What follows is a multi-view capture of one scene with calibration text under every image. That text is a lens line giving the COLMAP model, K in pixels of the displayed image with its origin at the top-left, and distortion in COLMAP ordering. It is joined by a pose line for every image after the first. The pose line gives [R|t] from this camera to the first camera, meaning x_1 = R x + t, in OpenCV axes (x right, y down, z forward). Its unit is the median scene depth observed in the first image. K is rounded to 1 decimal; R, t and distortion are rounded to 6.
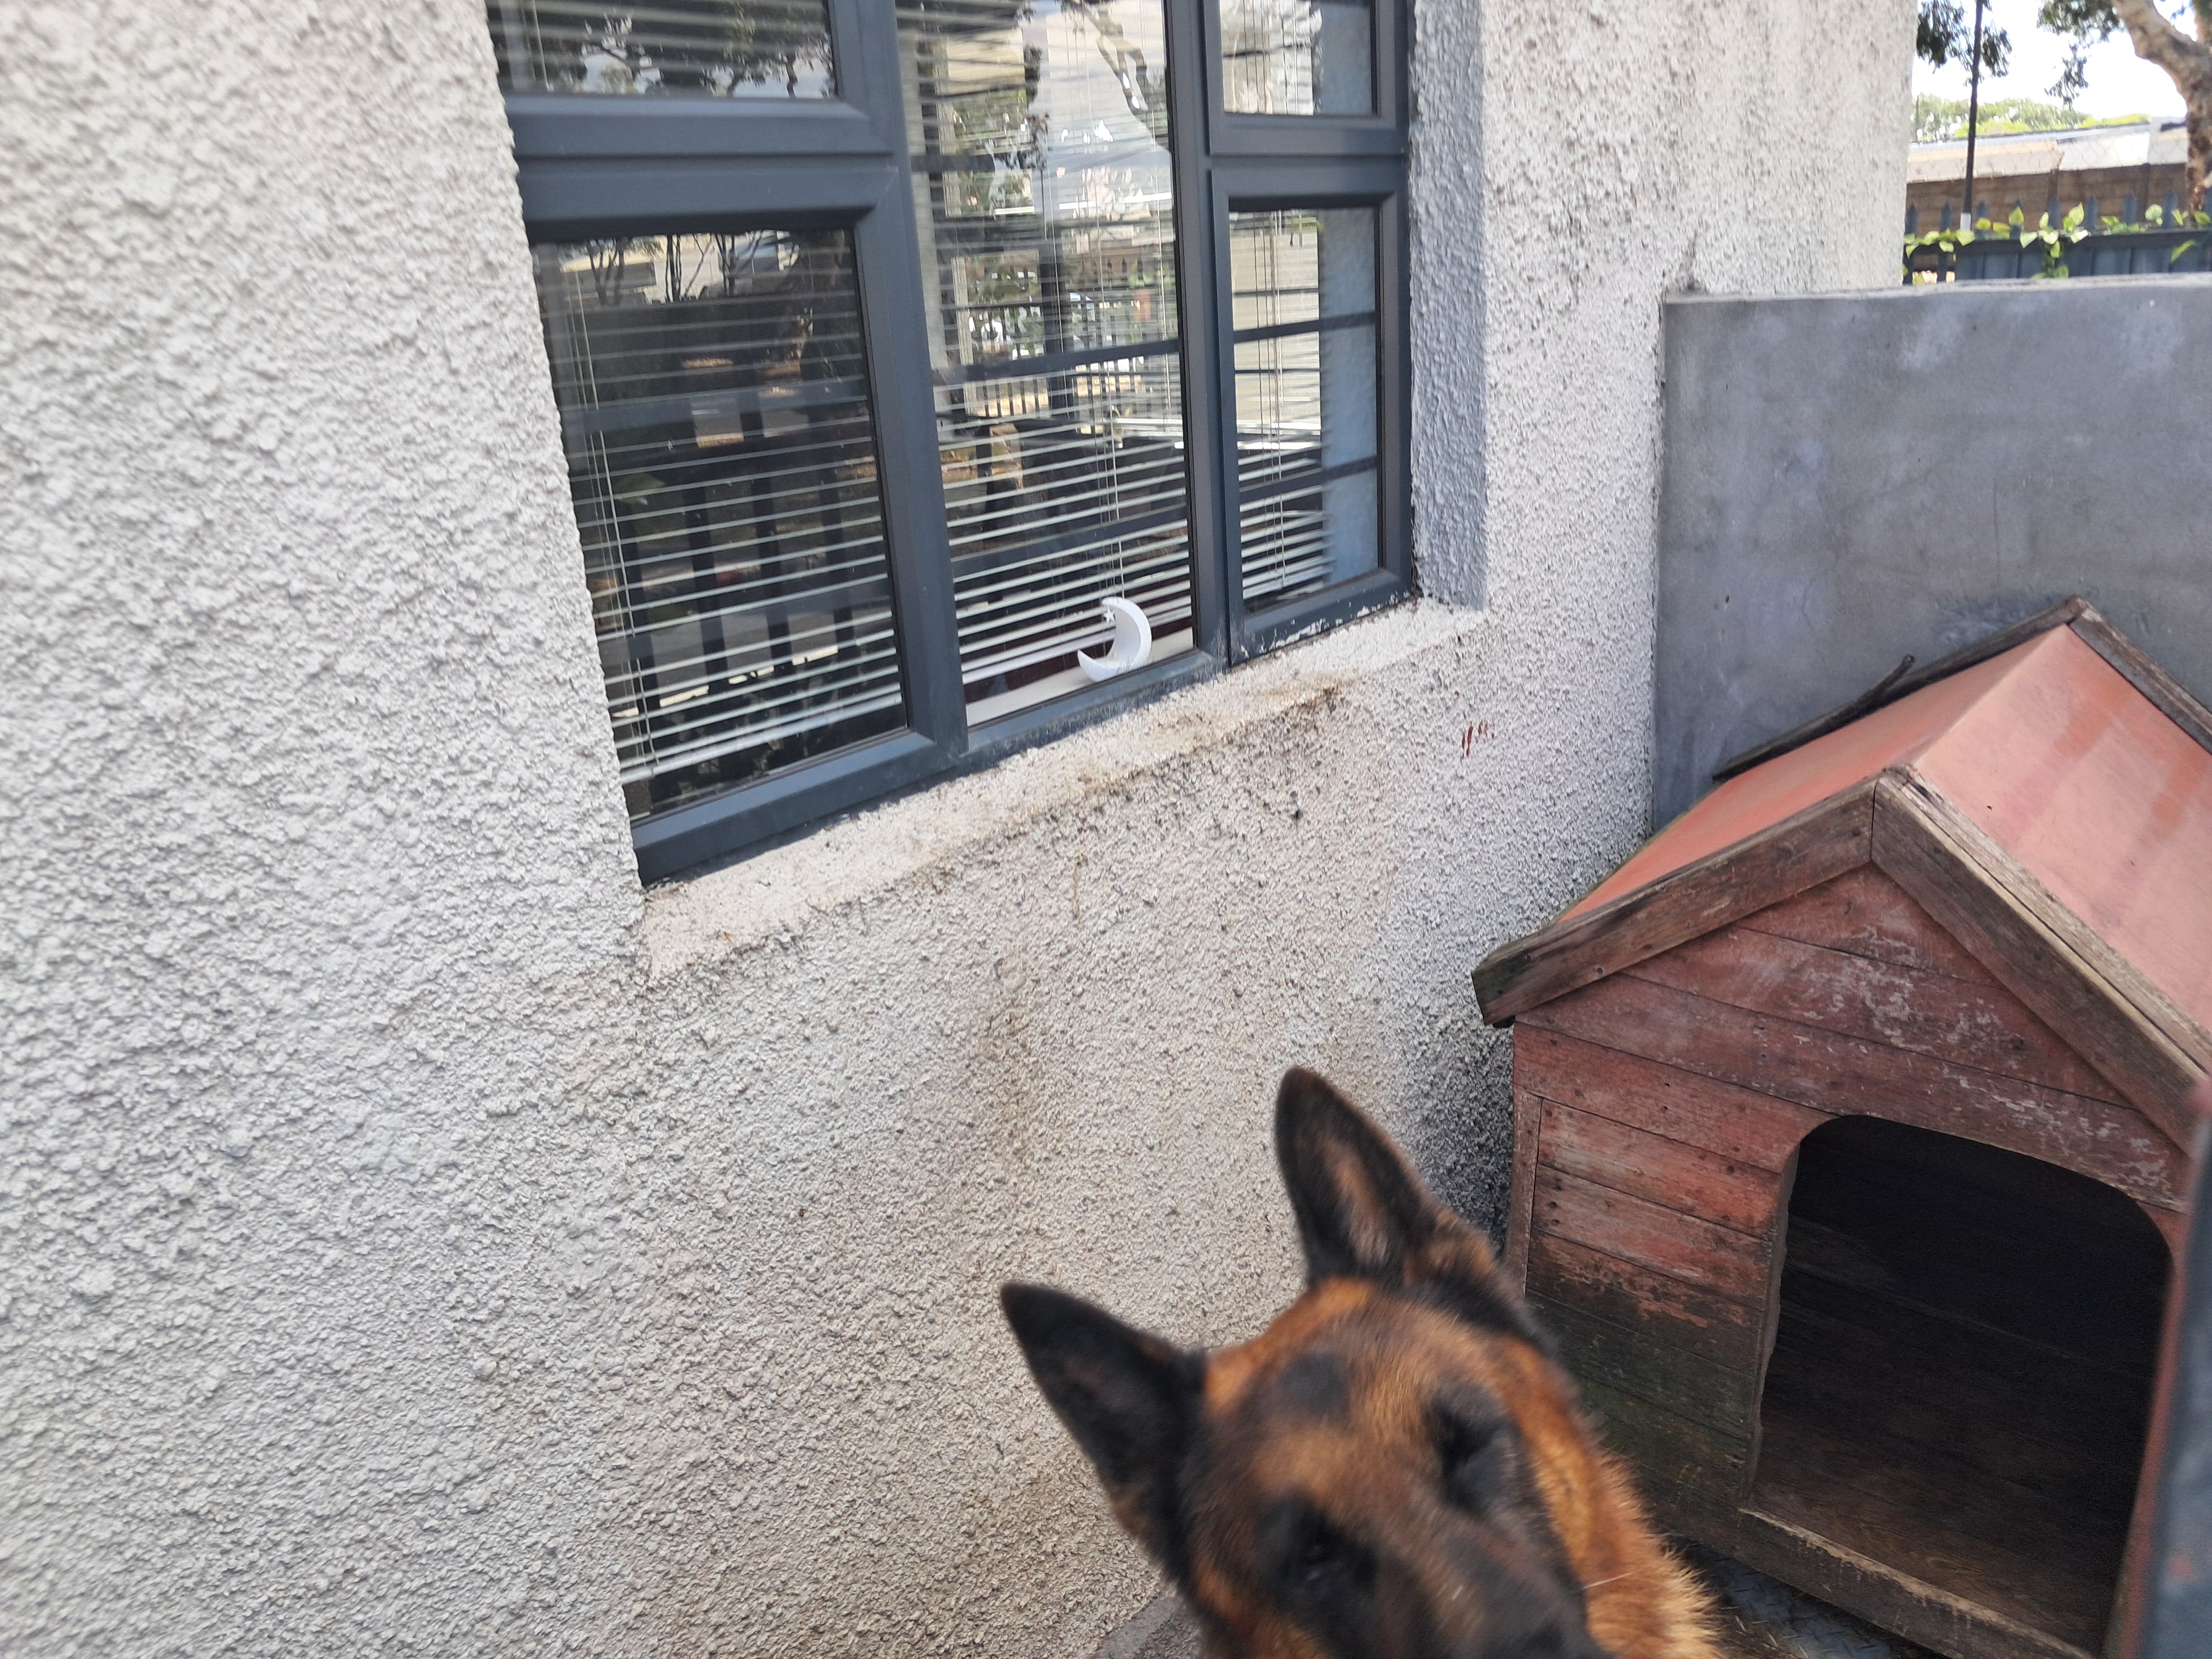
lens RADIAL K [[1721.0, 0, 1107.7], [0, 1721.0, 770.2], [0, 0, 1]] dist [-0.004409, -0.008436]
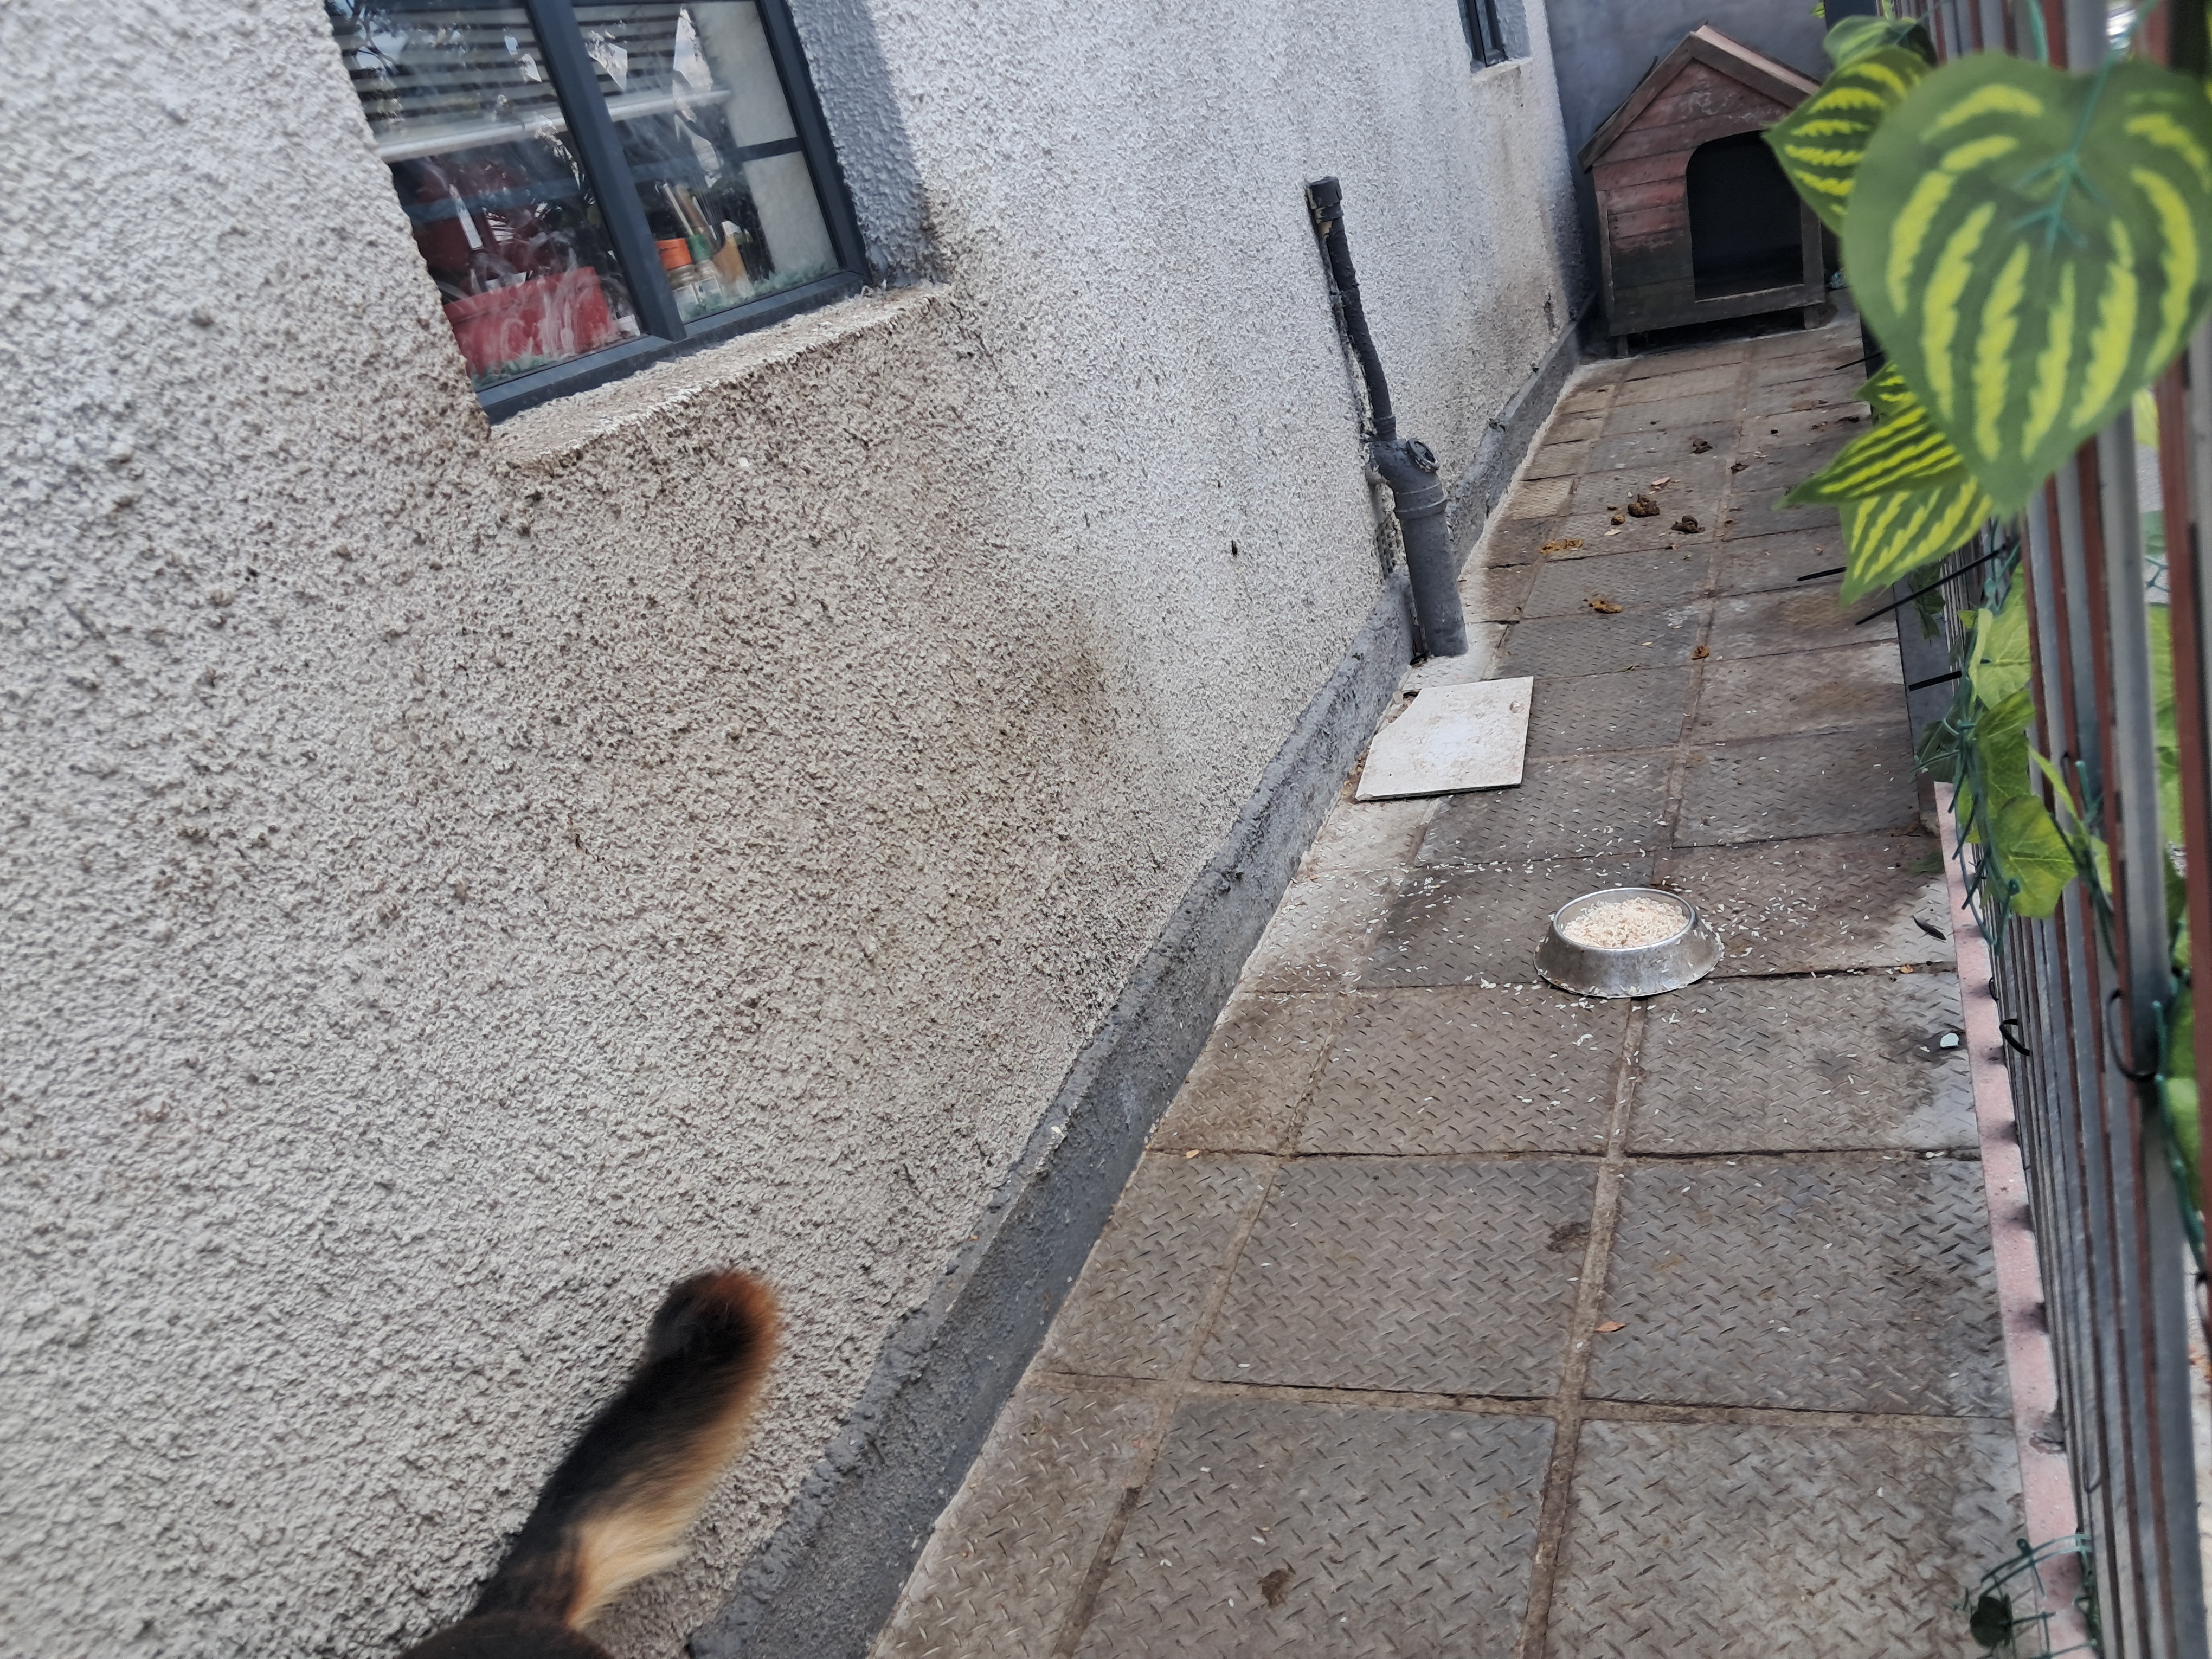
lens RADIAL K [[1796.2, 0, 1097.6], [0, 1796.2, 820.3], [0, 0, 1]] dist [0.004362, -0.026450]
pose [[0.930517, -0.272359, 0.244863, -1.817122], [0.272246, 0.961591, 0.034996, 0.983375], [-0.244989, 0.034099, 0.968926, -2.000234]]
